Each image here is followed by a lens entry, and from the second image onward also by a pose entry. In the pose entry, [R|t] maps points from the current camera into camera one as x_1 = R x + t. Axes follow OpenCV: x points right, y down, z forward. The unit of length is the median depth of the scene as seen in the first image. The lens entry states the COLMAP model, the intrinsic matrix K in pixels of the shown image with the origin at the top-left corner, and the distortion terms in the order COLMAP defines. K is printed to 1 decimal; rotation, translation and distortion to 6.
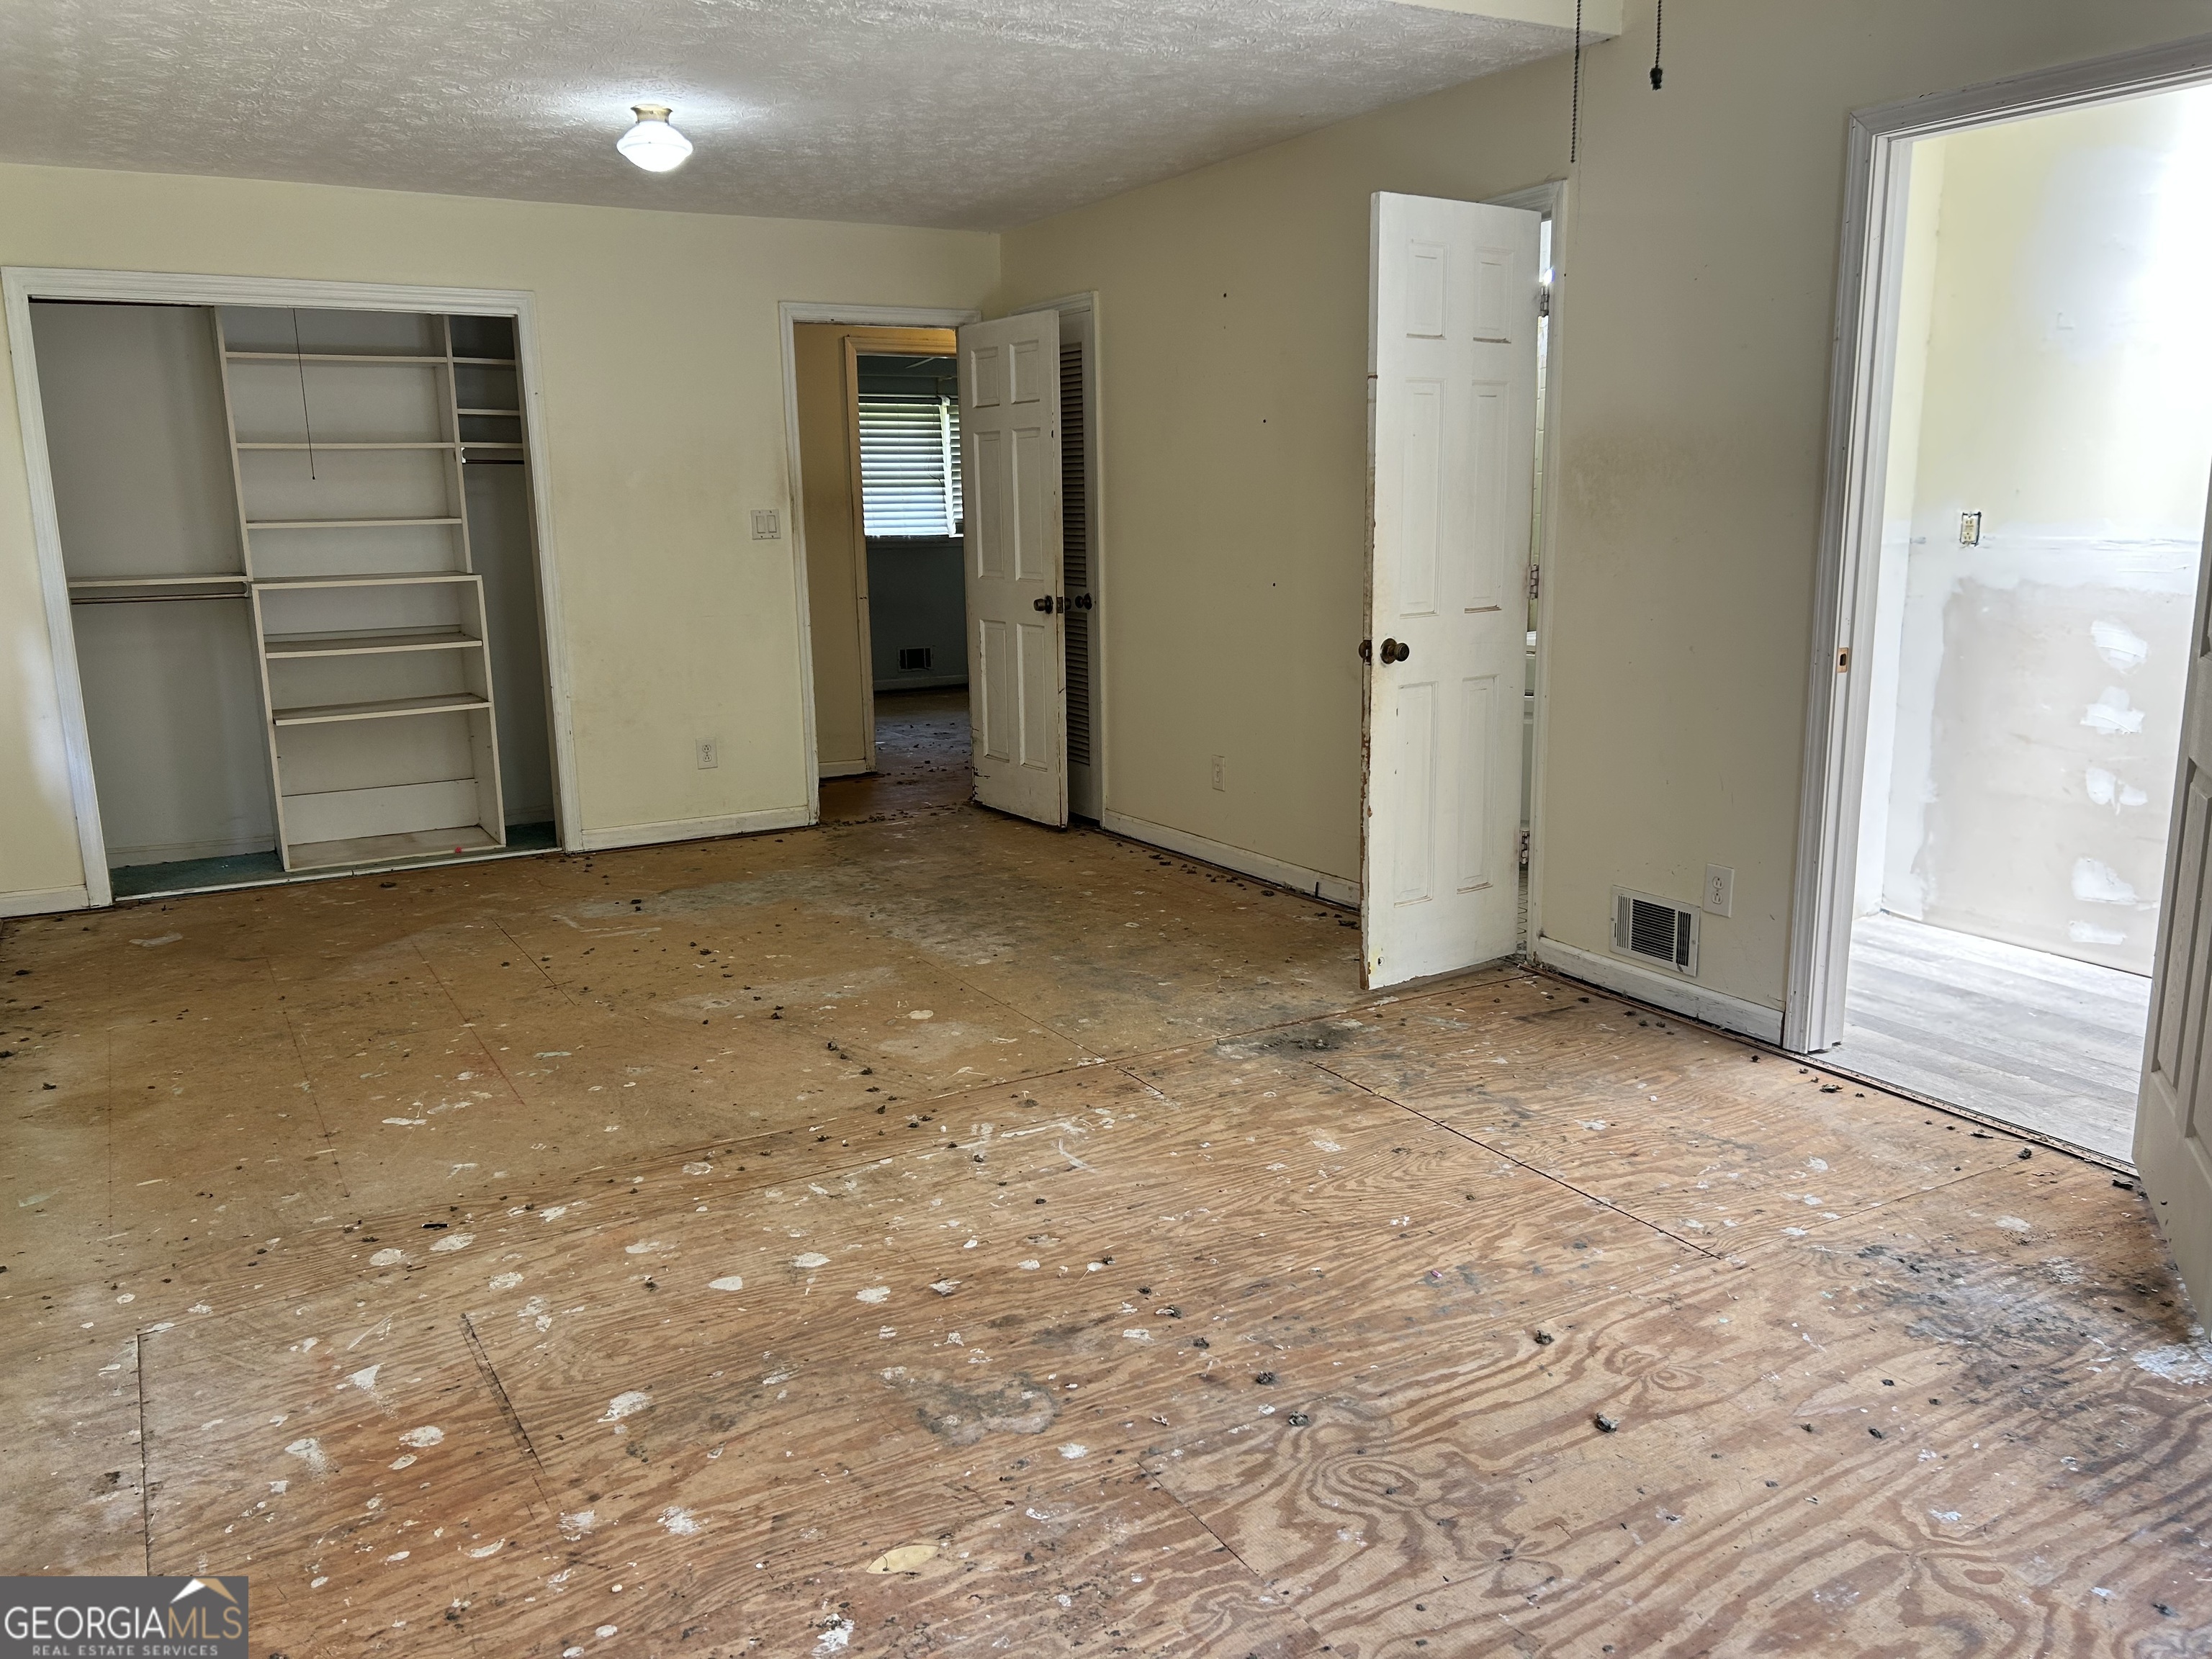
lens RADIAL K [[1660.6, 0, 1111.8], [0, 1660.6, 833.5], [0, 0, 1]] dist [0.038053, -0.039368]
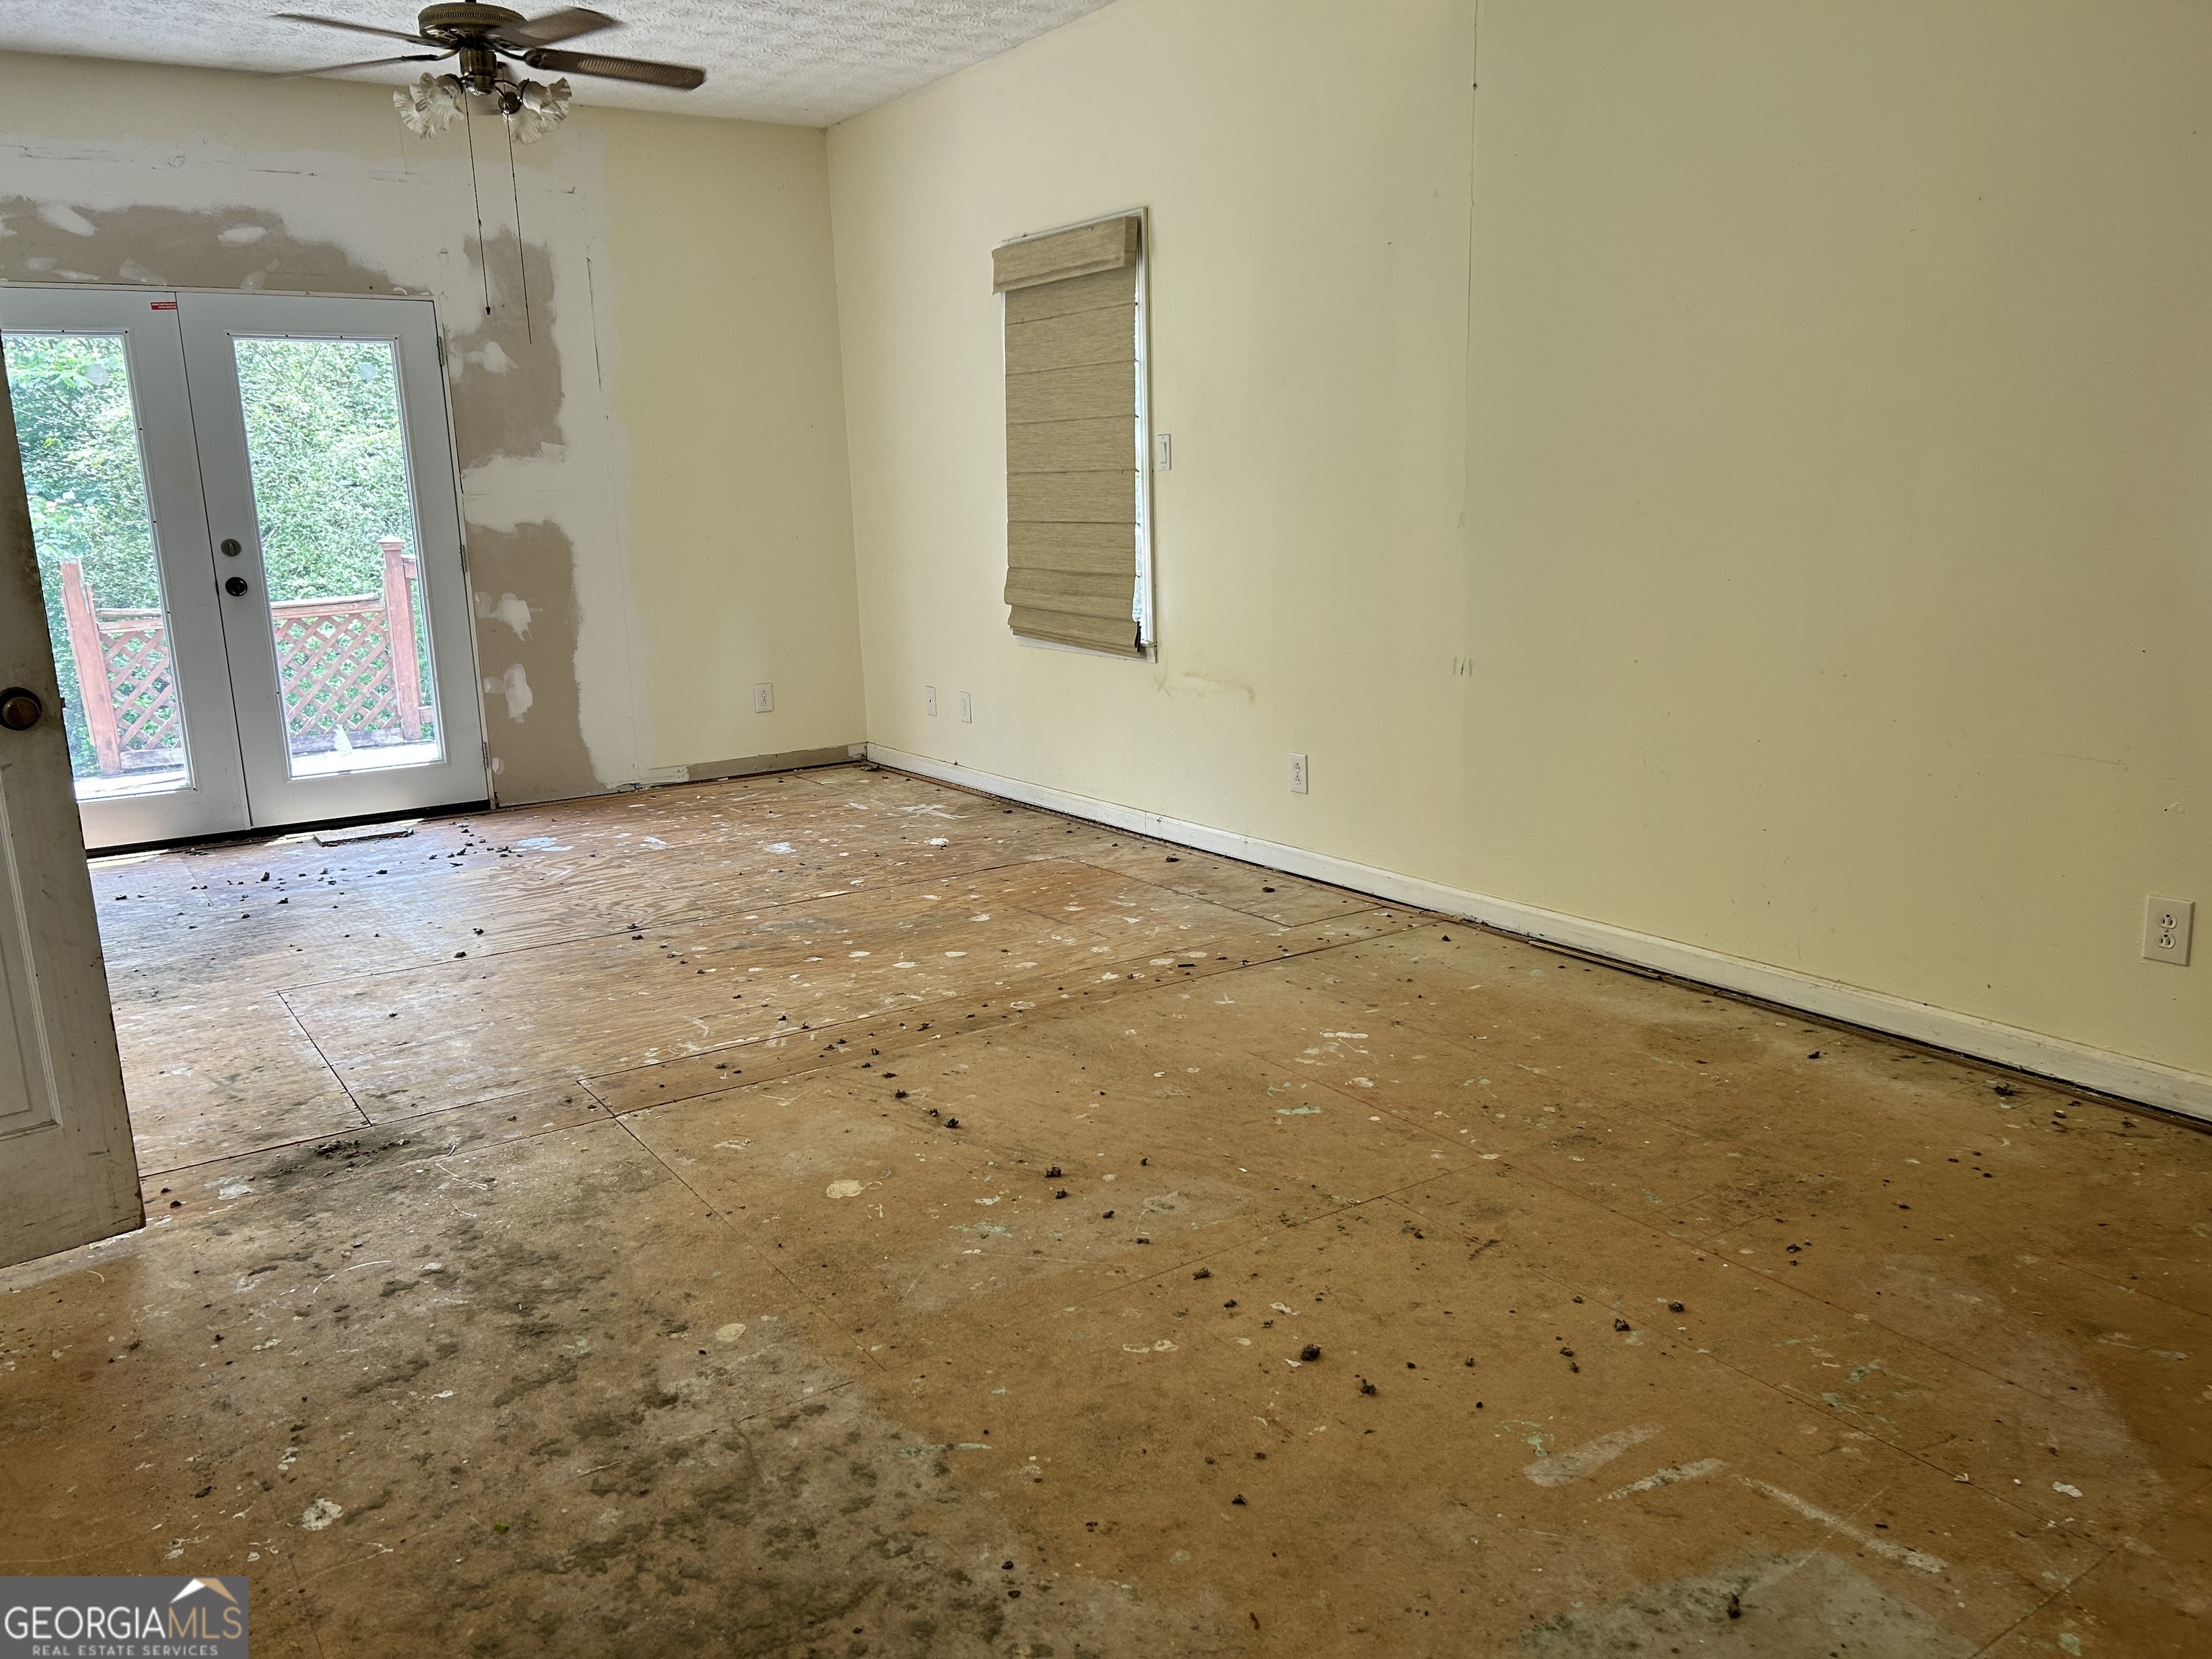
lens RADIAL K [[1660.6, 0, 1113.0], [0, 1660.6, 838.2], [0, 0, 1]] dist [0.038053, -0.039368]
pose [[-0.996566, 0.055659, -0.061302, -0.257896], [0.026189, 0.914237, 0.404332, -0.400630], [0.078550, 0.401338, -0.912556, 2.127569]]
